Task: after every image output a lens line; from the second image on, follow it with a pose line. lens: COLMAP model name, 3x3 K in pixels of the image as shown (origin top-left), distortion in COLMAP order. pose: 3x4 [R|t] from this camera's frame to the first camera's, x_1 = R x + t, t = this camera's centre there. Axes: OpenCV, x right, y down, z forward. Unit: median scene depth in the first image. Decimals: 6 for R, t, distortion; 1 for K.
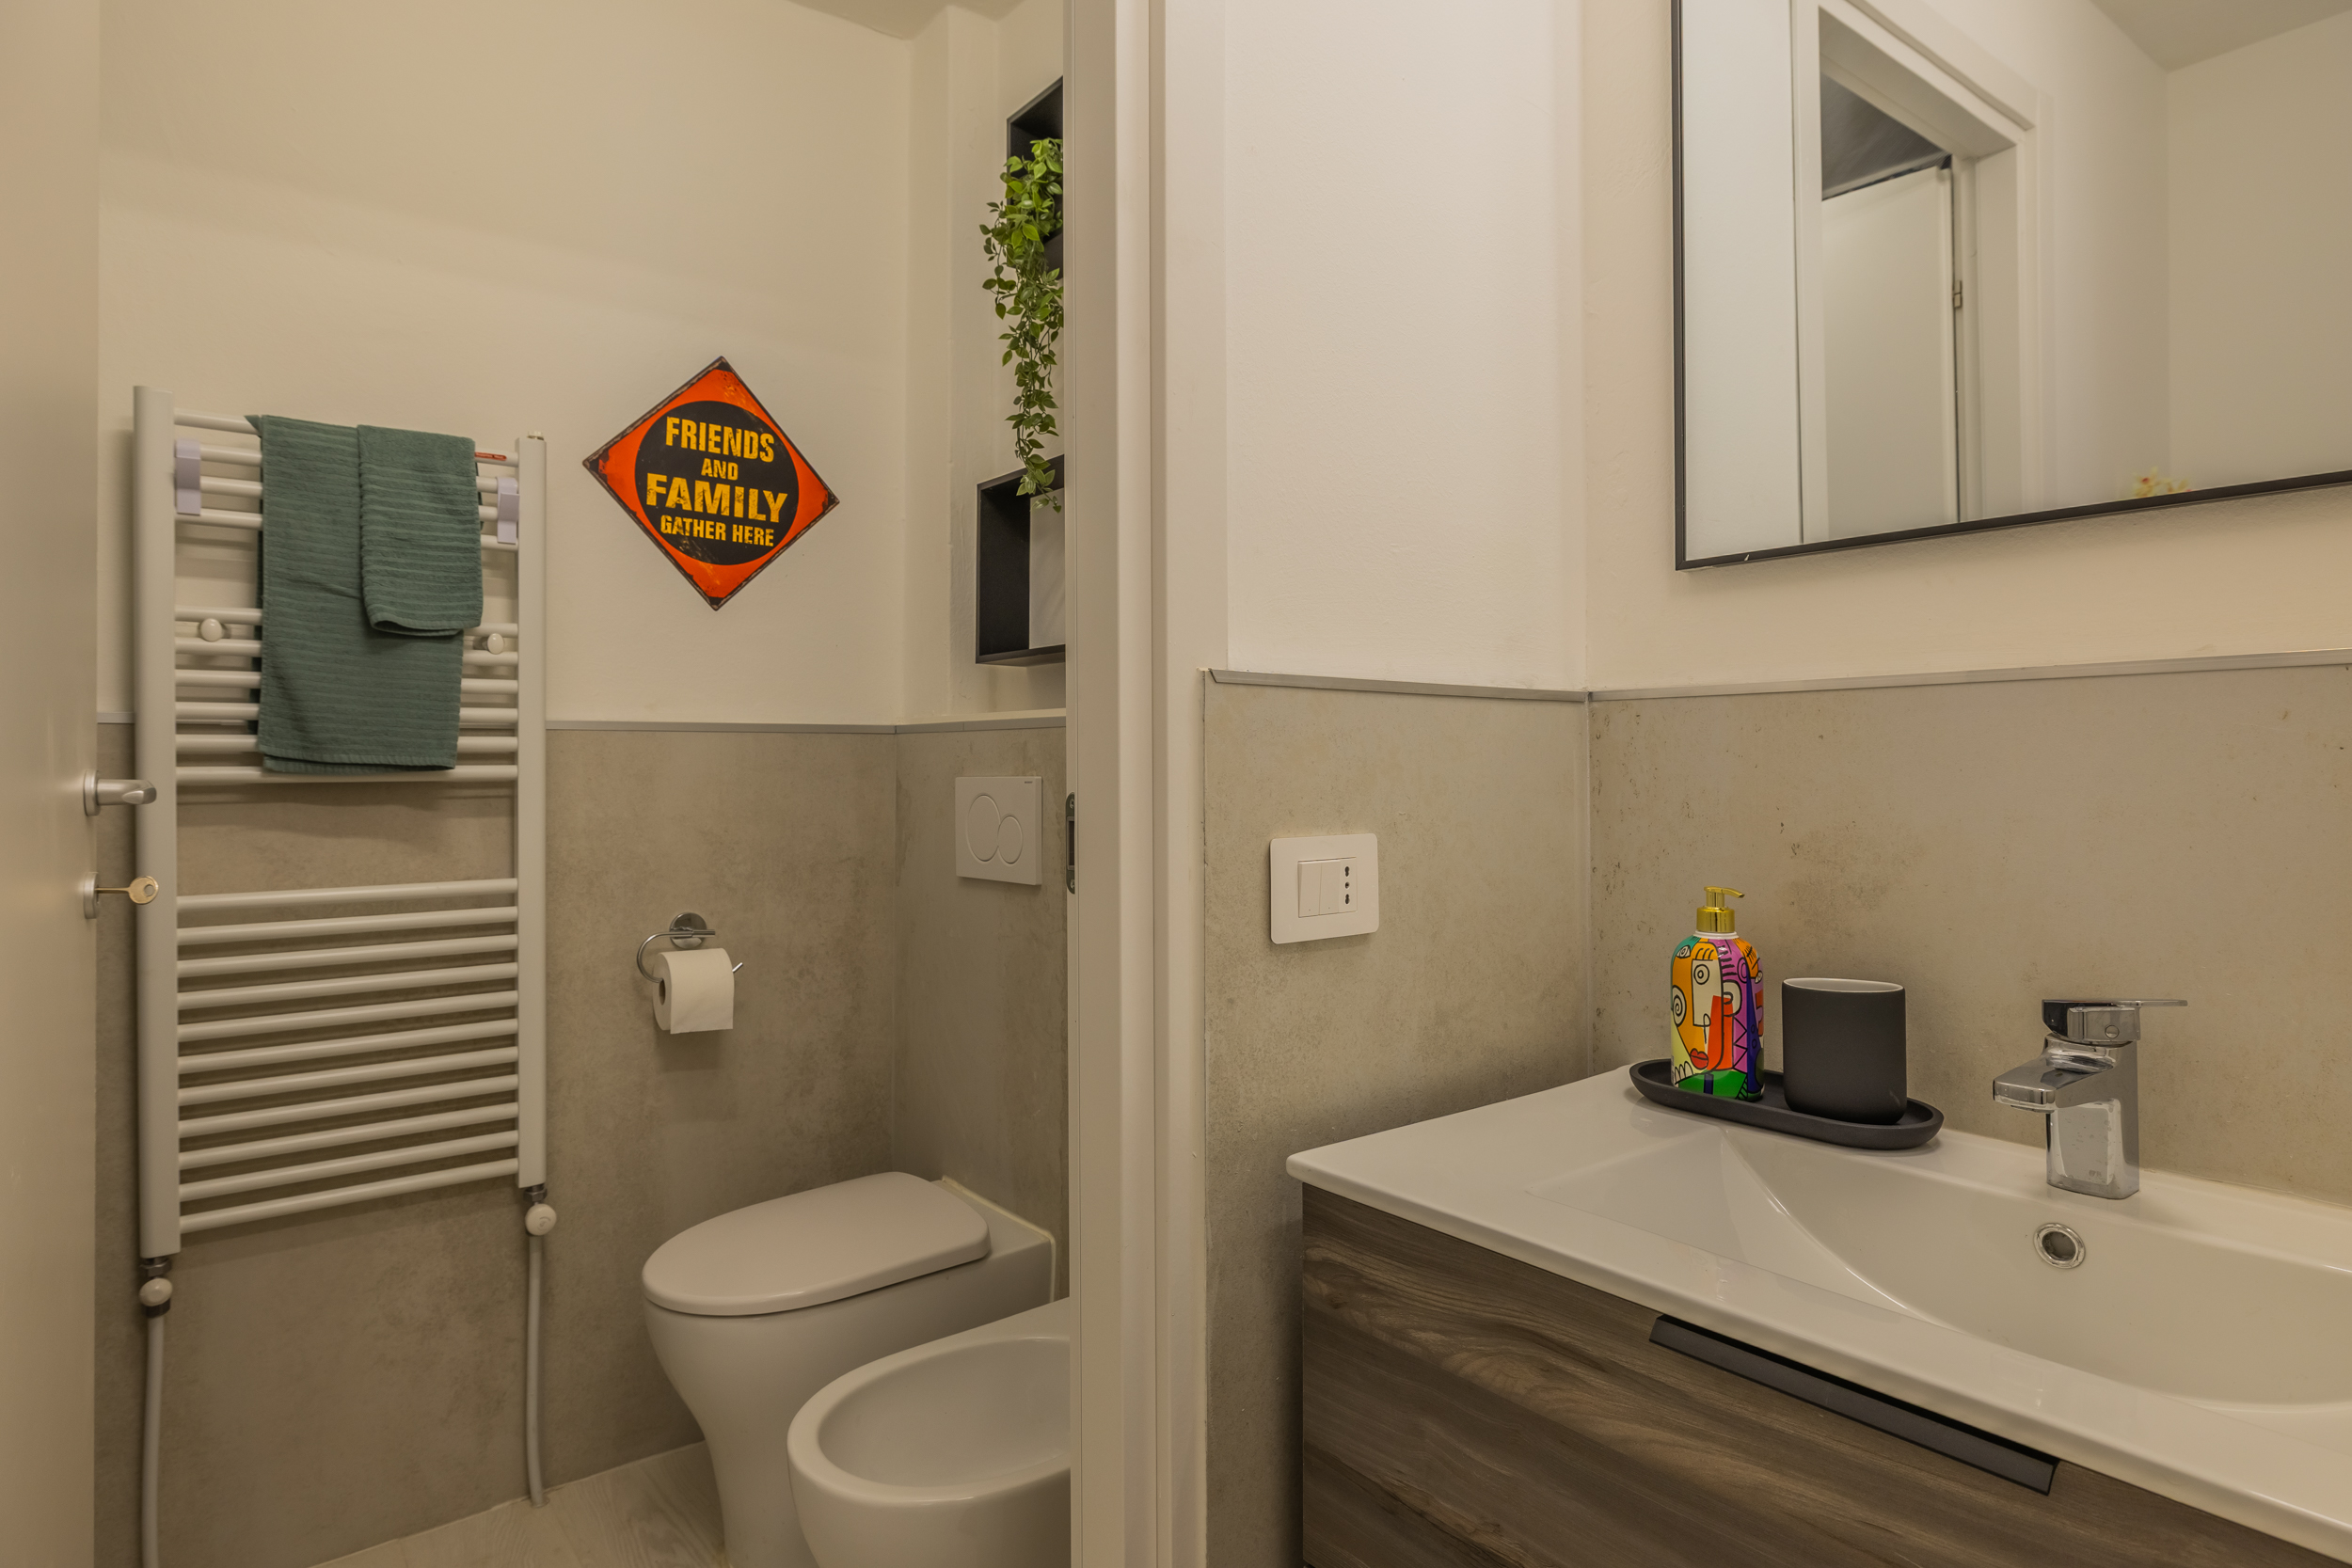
lens RADIAL K [[1276.4, 0, 1168.9], [0, 1276.4, 768.2], [0, 0, 1]] dist [-0.003691, 0.000745]
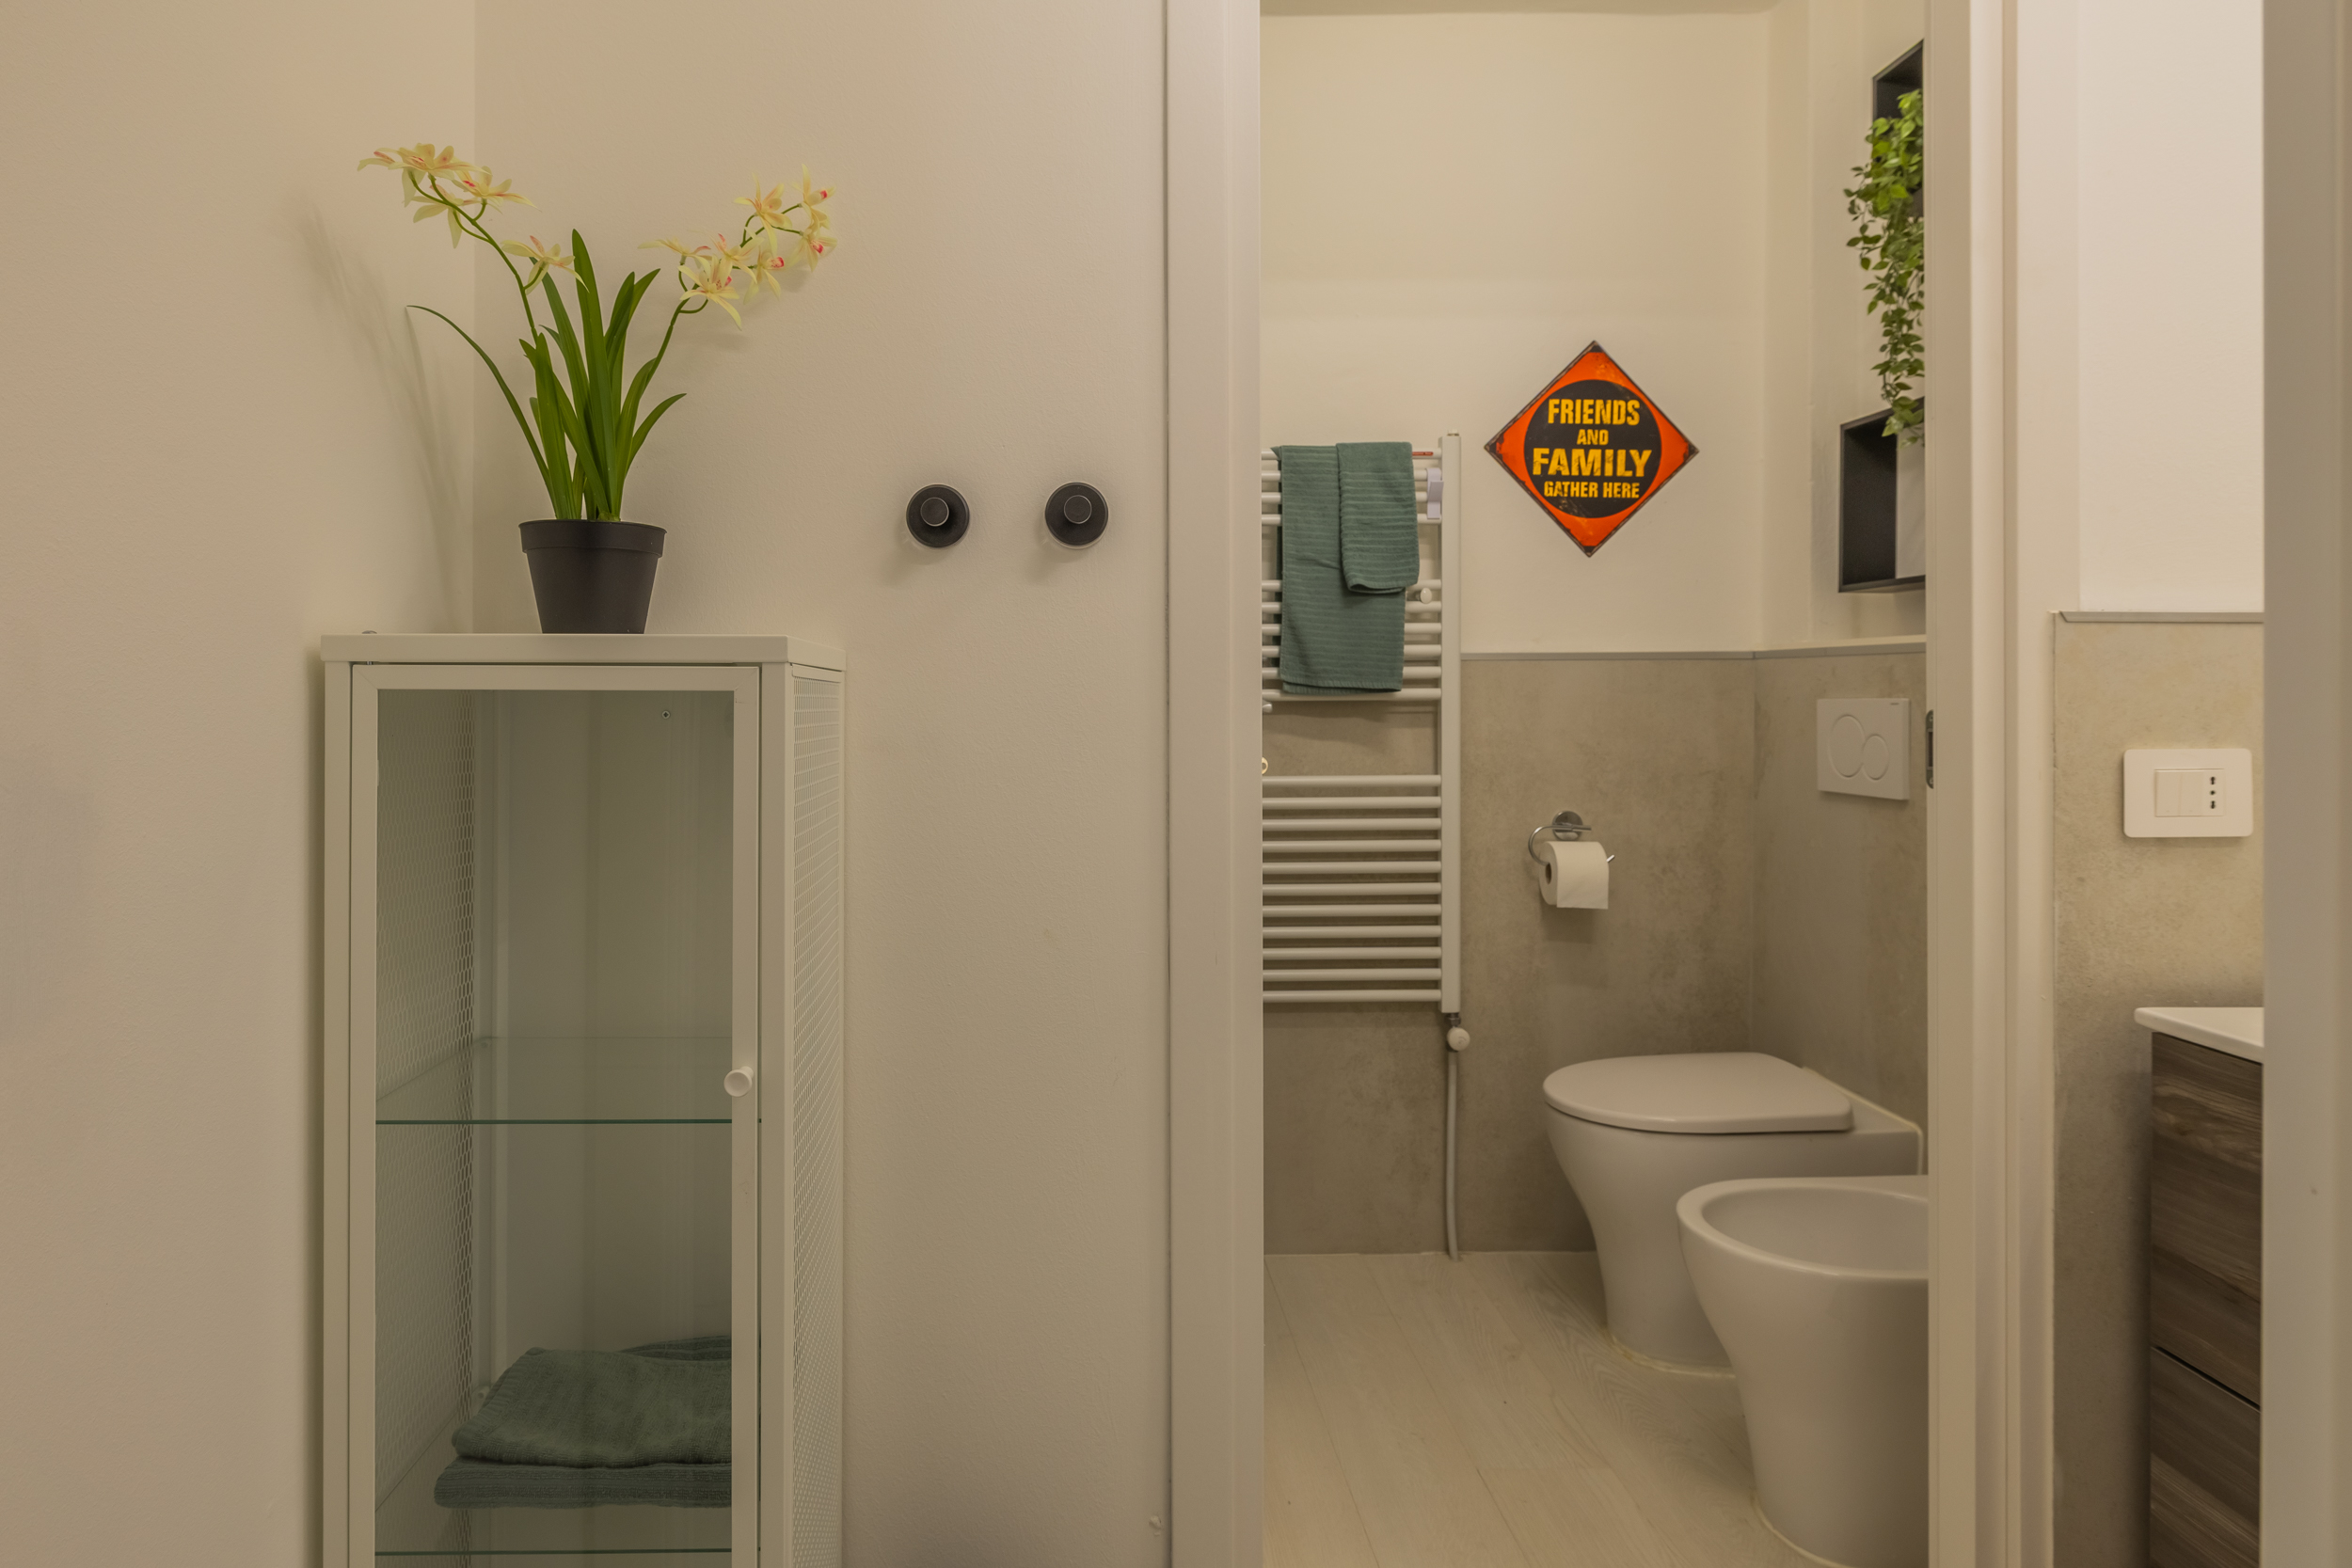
lens RADIAL K [[1276.4, 0, 1128.5], [0, 1276.4, 694.8], [0, 0, 1]] dist [-0.003691, 0.000745]
pose [[0.794350, 0.001899, -0.607457, 0.056947], [0.000254, 0.999994, 0.003459, -0.000731], [0.607460, -0.002902, 0.794345, -0.471112]]
